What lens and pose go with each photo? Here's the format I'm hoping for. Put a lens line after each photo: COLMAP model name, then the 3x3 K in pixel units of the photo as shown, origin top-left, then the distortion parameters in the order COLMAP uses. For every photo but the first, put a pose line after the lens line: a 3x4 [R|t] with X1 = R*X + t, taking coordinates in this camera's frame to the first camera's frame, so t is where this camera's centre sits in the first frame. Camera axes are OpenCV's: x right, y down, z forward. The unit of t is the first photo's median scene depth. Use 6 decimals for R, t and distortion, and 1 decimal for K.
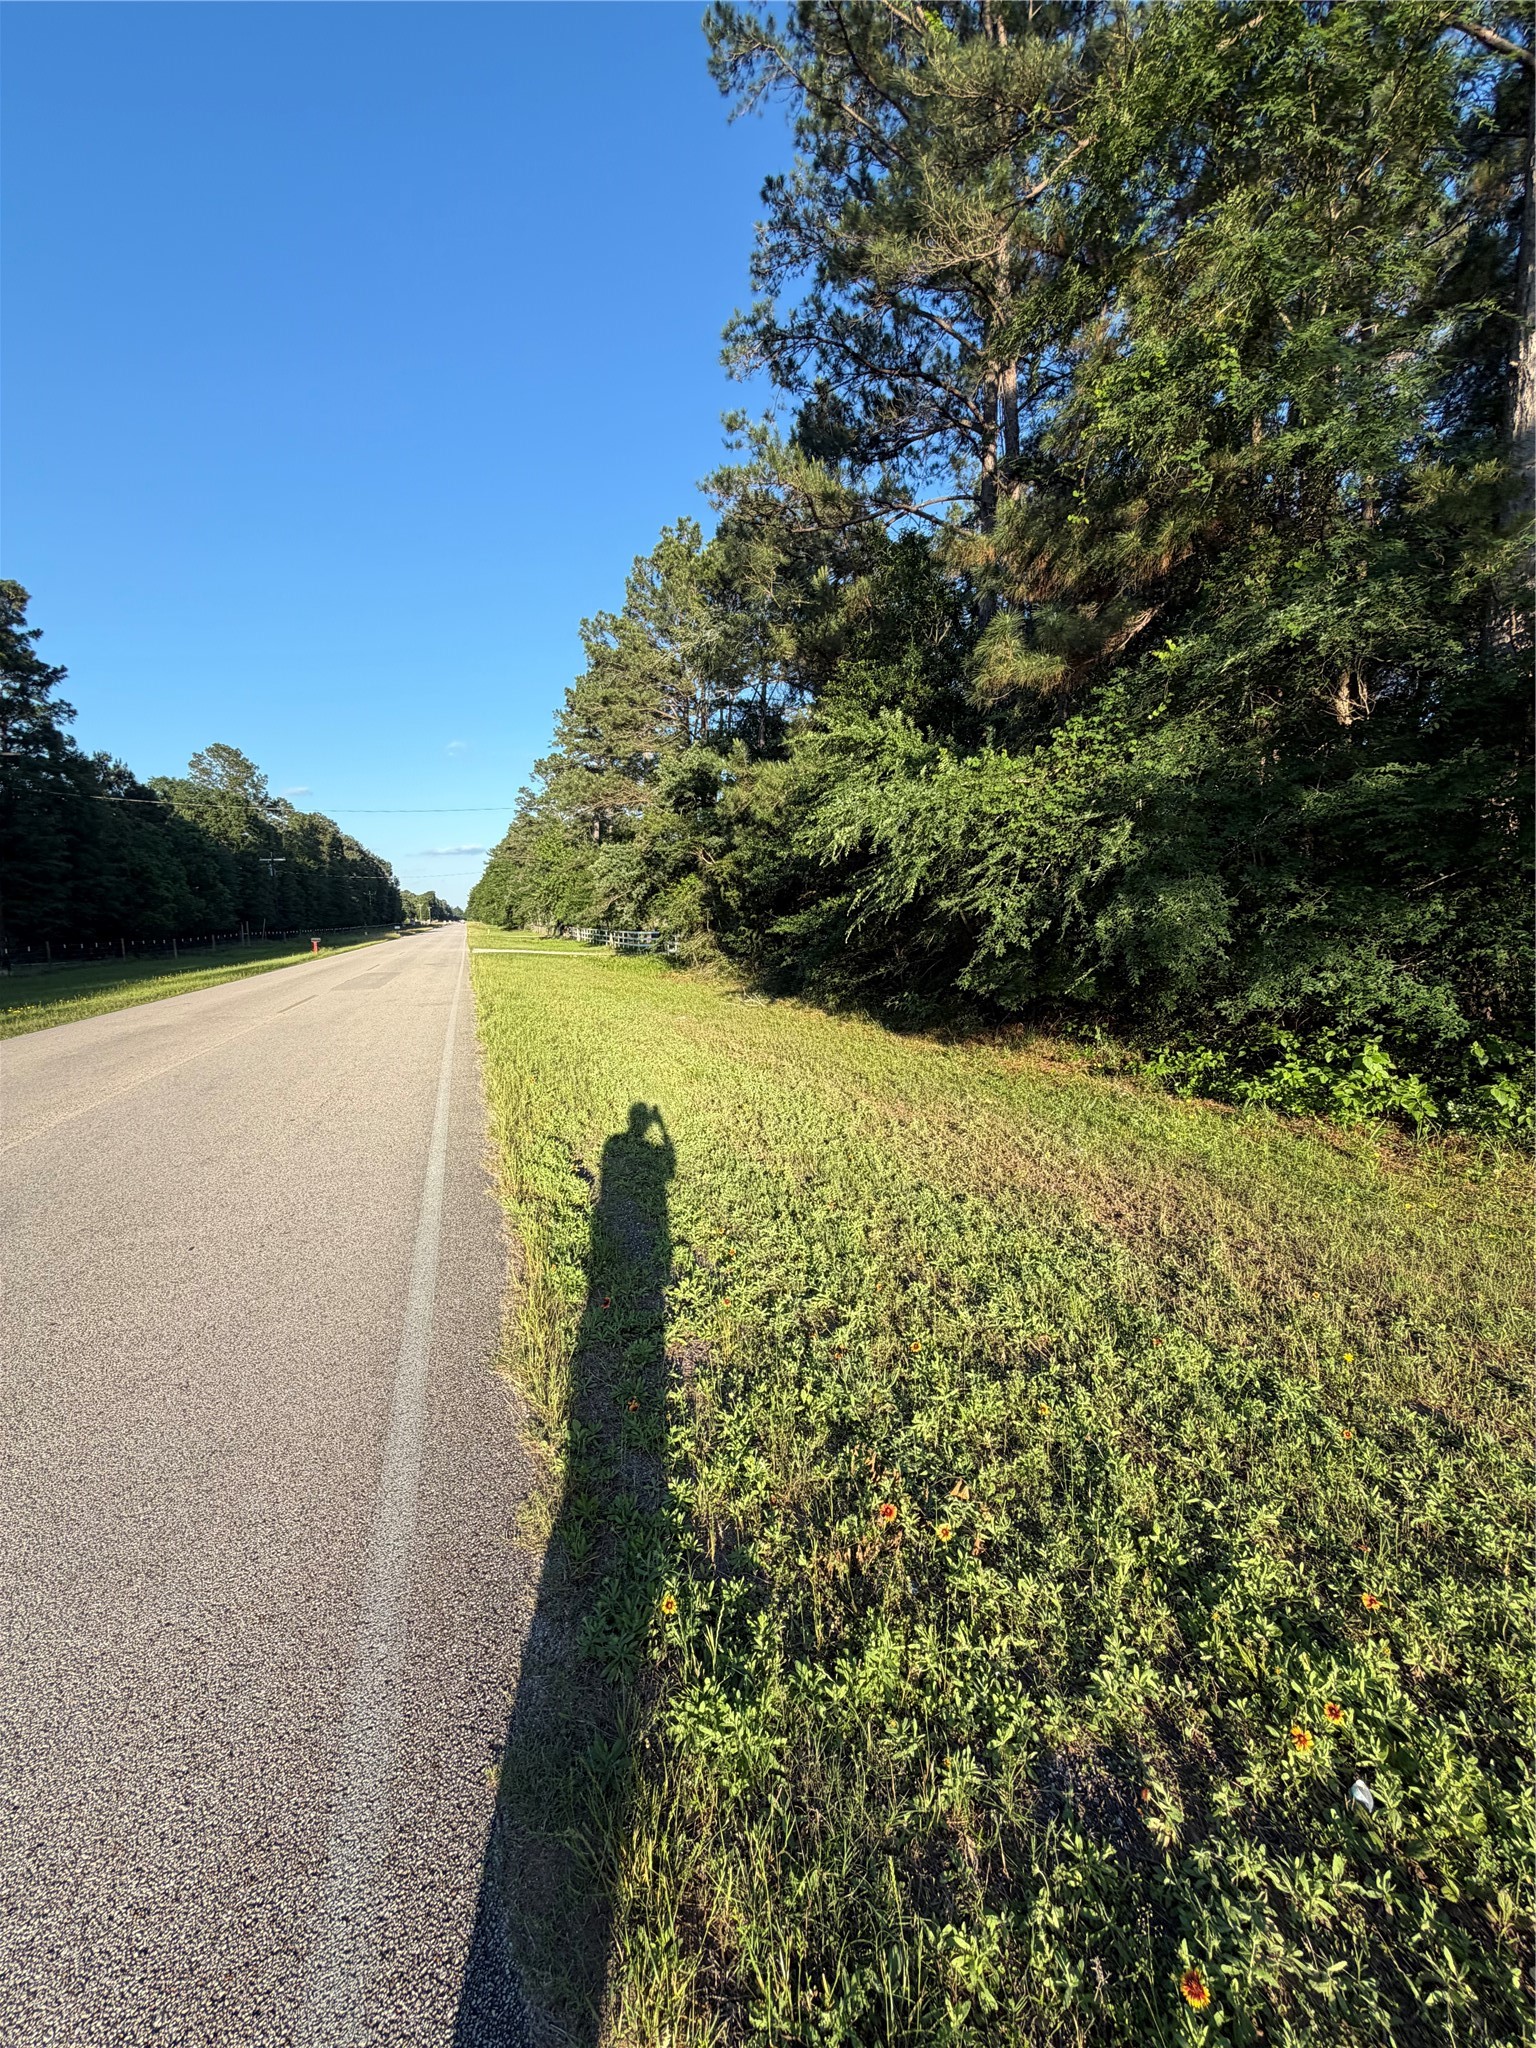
lens RADIAL K [[815.9, 0, 768.6], [0, 815.9, 1024.6], [0, 0, 1]] dist [-0.001609, 0.000402]
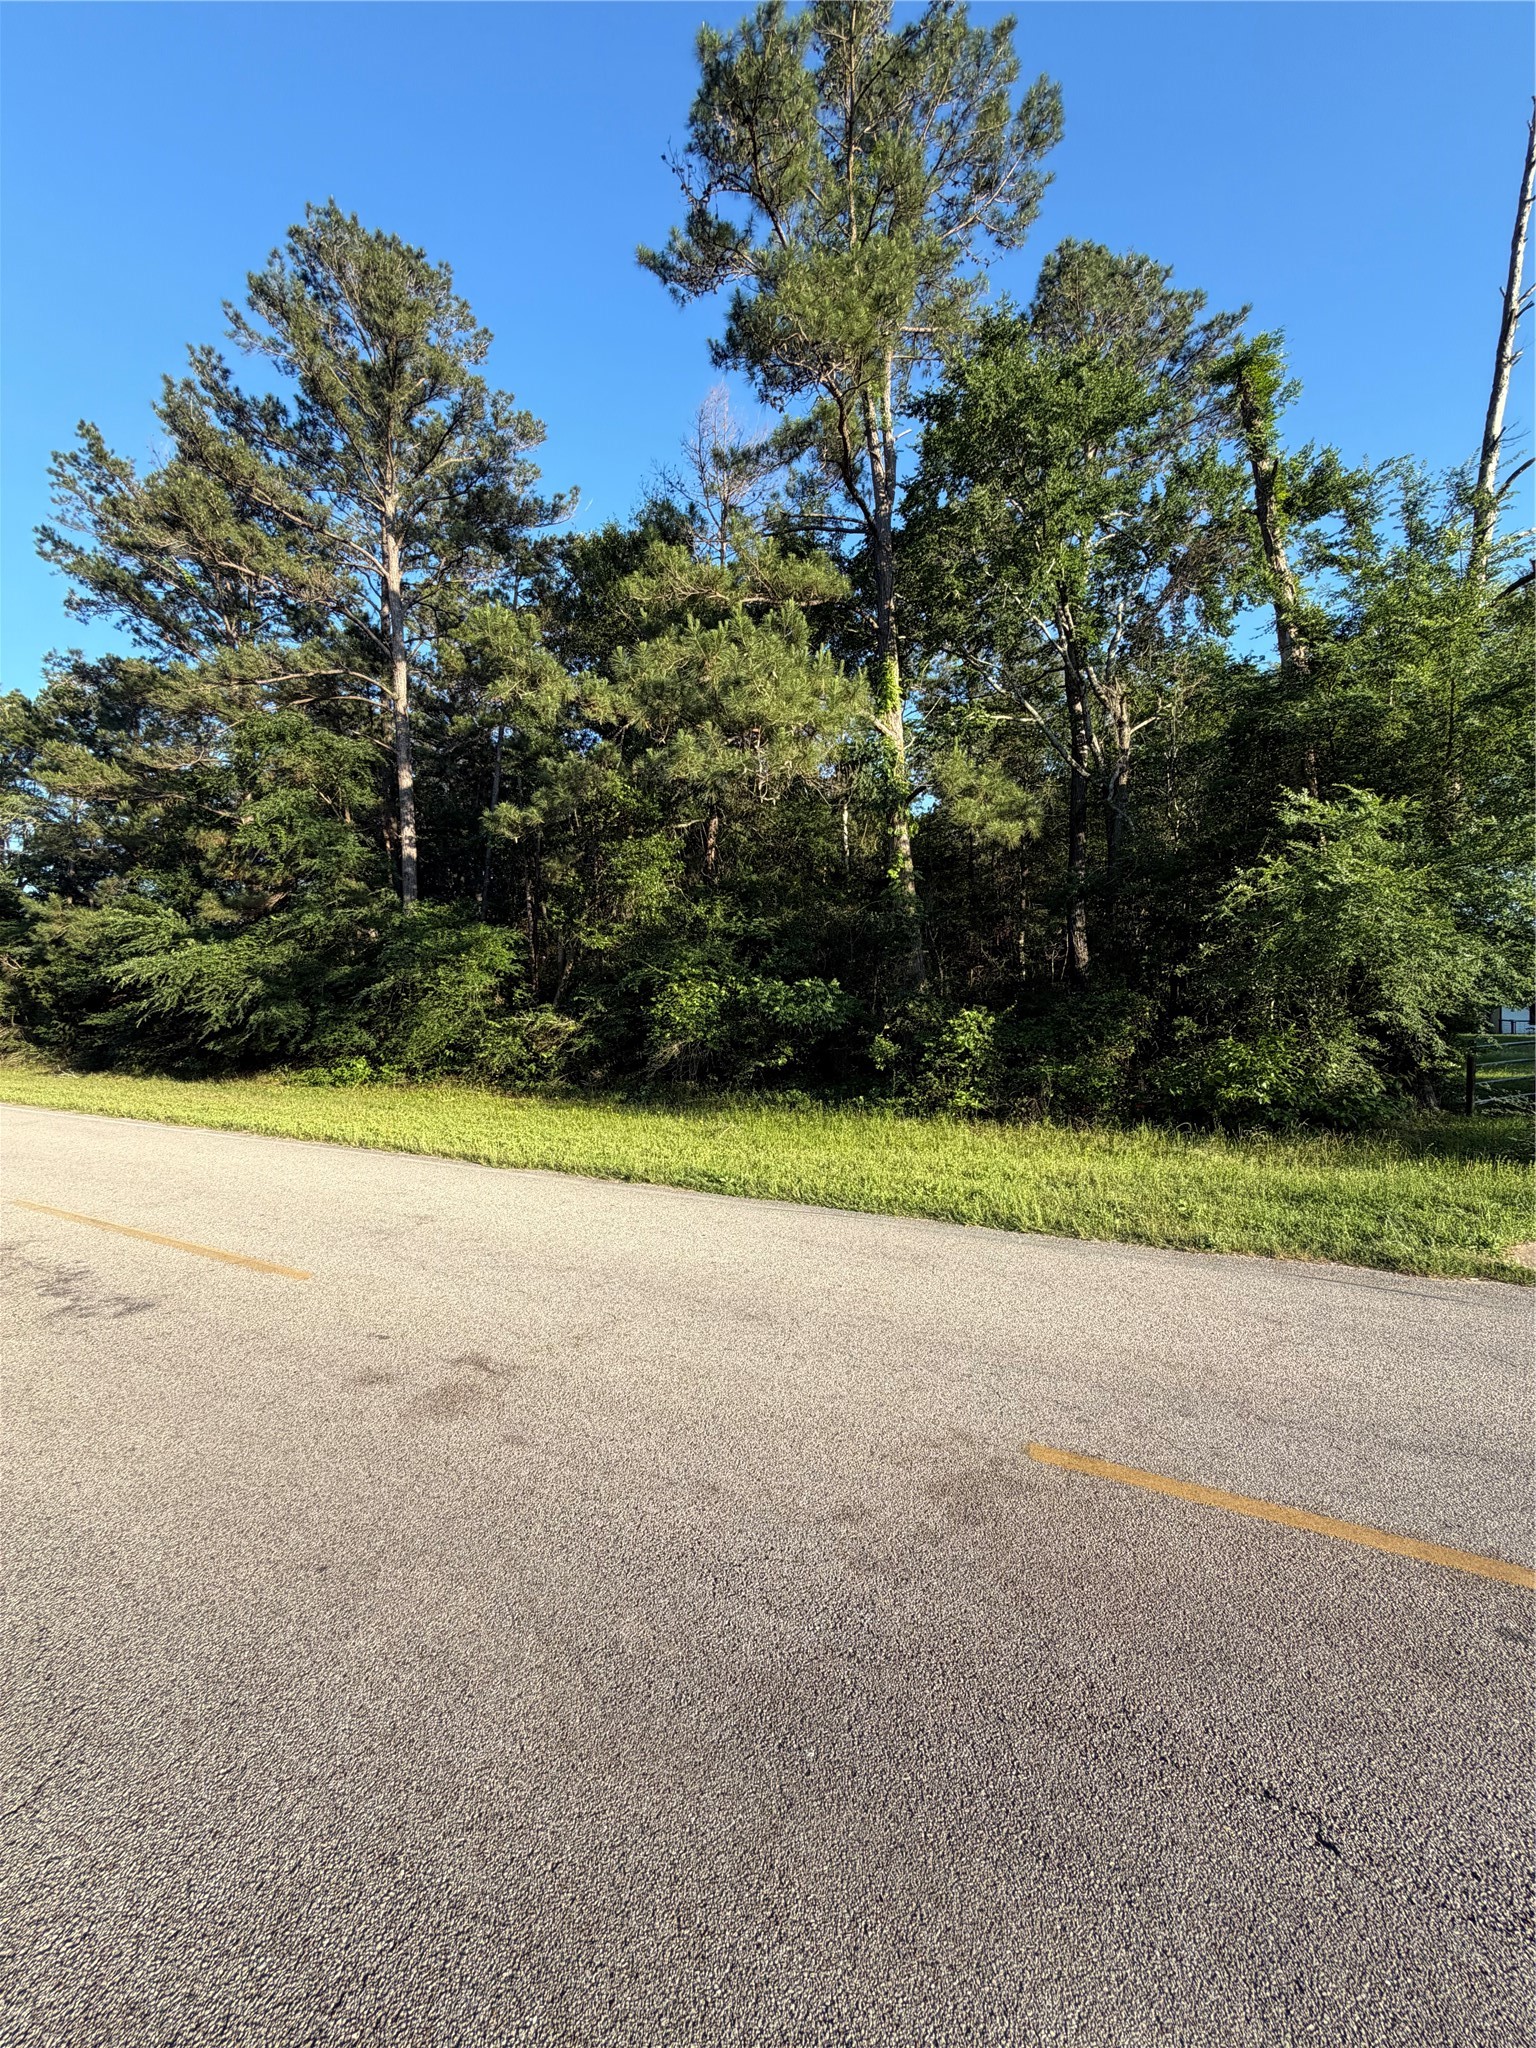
lens RADIAL K [[815.9, 0, 770.7], [0, 815.9, 1026.2], [0, 0, 1]] dist [-0.001609, 0.000402]
pose [[0.760606, -0.004876, 0.649196, -0.011371], [0.080879, 0.992893, -0.087301, 0.139133], [-0.644156, 0.118908, 0.755595, -1.060166]]
